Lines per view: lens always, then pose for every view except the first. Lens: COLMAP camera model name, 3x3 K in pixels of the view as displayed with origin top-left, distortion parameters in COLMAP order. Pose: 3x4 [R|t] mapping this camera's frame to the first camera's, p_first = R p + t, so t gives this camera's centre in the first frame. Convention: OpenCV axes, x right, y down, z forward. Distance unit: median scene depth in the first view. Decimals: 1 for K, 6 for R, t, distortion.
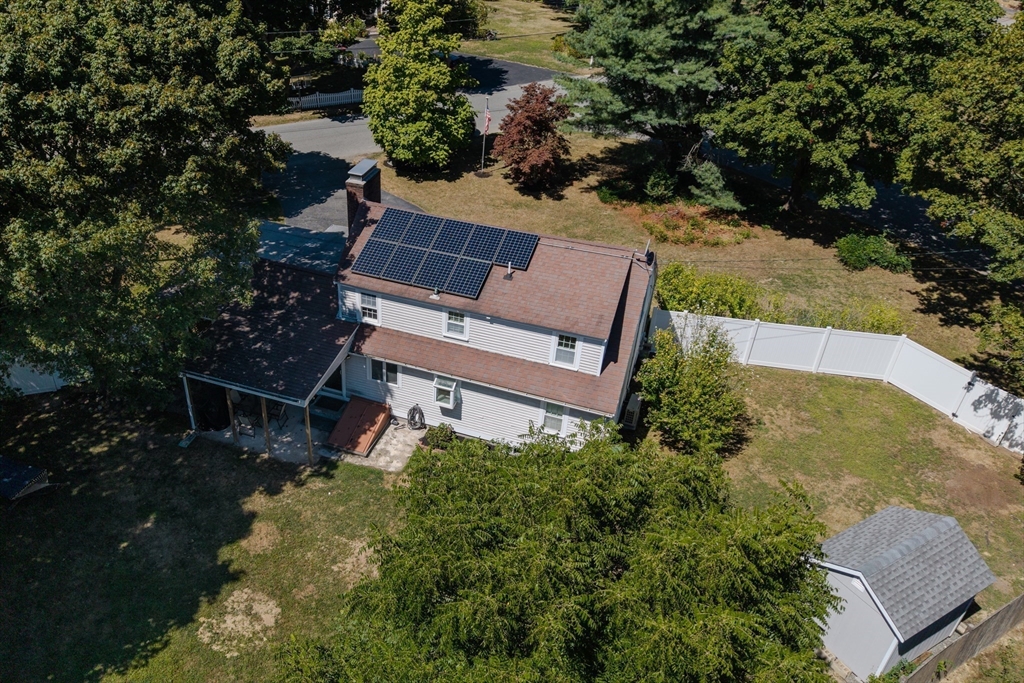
lens RADIAL K [[699.9, 0, 442.7], [0, 699.9, 342.1], [0, 0, 1]] dist [-0.001023, -0.003015]
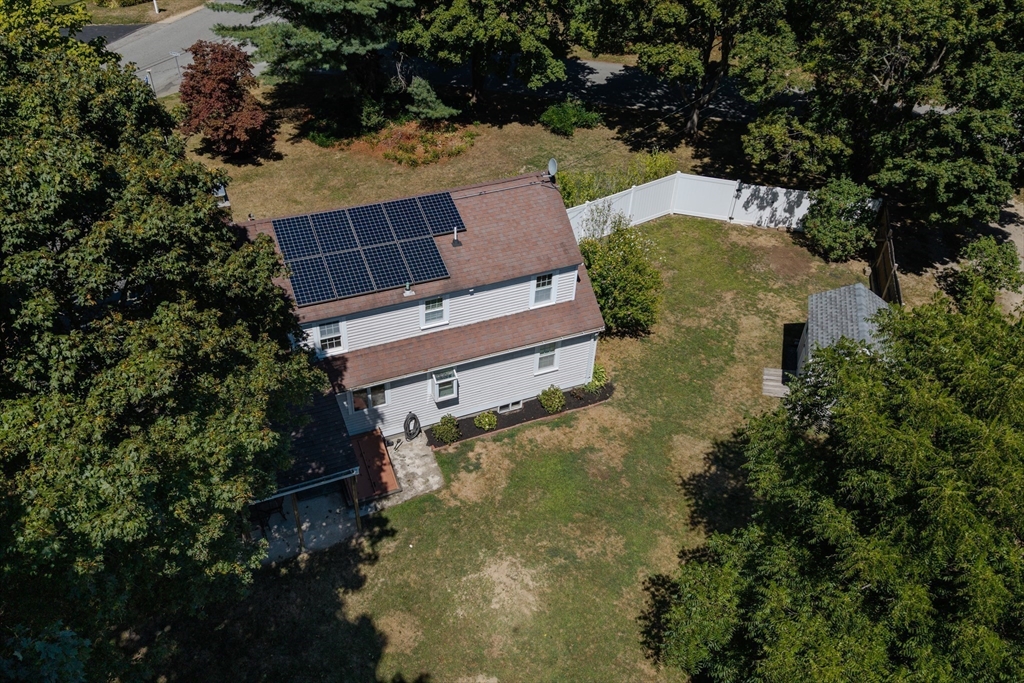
lens RADIAL K [[699.9, 0, 442.7], [0, 699.9, 342.1], [0, 0, 1]] dist [-0.001023, -0.003015]
pose [[0.762033, -0.431097, 0.483178, -0.409410], [0.385584, 0.901557, 0.196265, -0.156745], [-0.520222, 0.036745, 0.853240, 0.208726]]
